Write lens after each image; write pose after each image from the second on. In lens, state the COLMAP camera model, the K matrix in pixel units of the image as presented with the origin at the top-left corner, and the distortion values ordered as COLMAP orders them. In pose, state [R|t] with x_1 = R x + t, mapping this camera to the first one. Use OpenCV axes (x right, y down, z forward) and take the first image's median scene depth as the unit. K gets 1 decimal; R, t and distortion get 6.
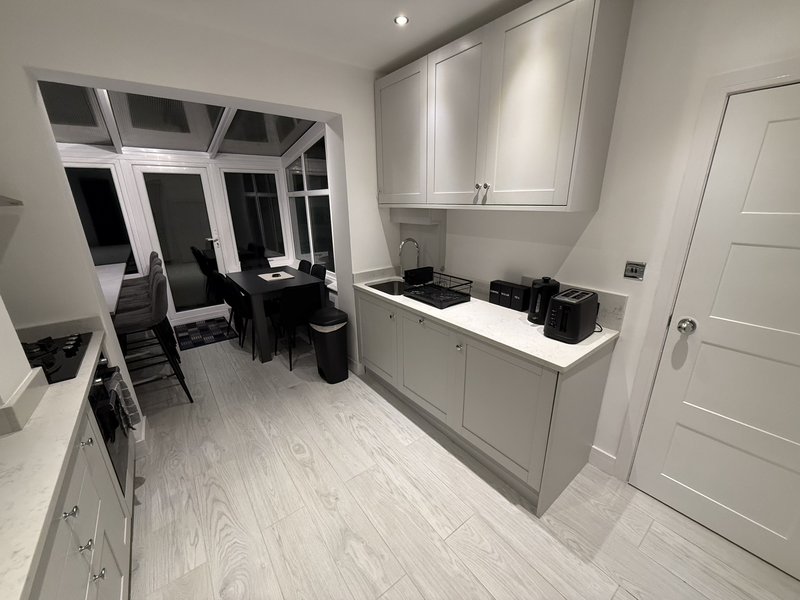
lens RADIAL K [[317.5, 0, 401.5], [0, 317.5, 300.7], [0, 0, 1]] dist [-0.004485, 0.000940]
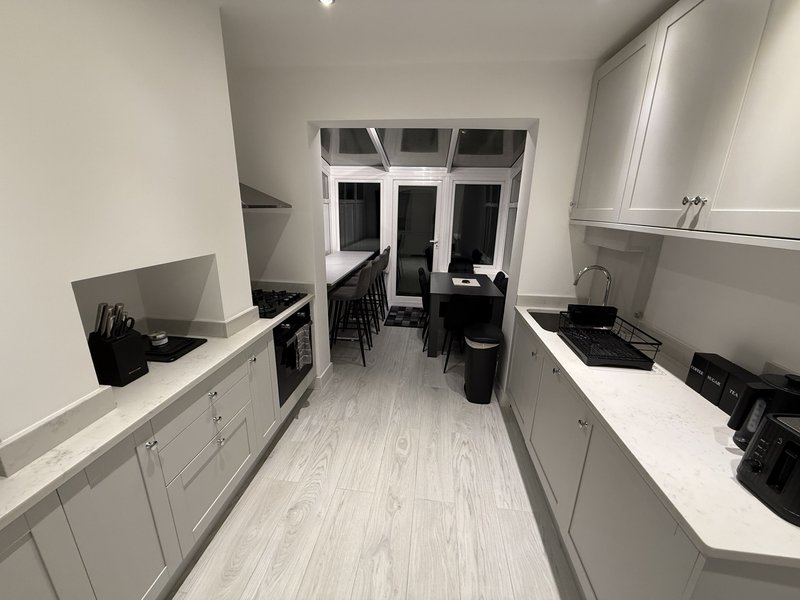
lens RADIAL K [[317.5, 0, 398.5], [0, 317.5, 299.1], [0, 0, 1]] dist [-0.004485, 0.000940]
pose [[0.712787, 0.222046, -0.665304, 0.235495], [-0.243724, 0.967867, 0.061907, -0.053791], [0.657672, 0.118024, 0.744001, 0.133177]]
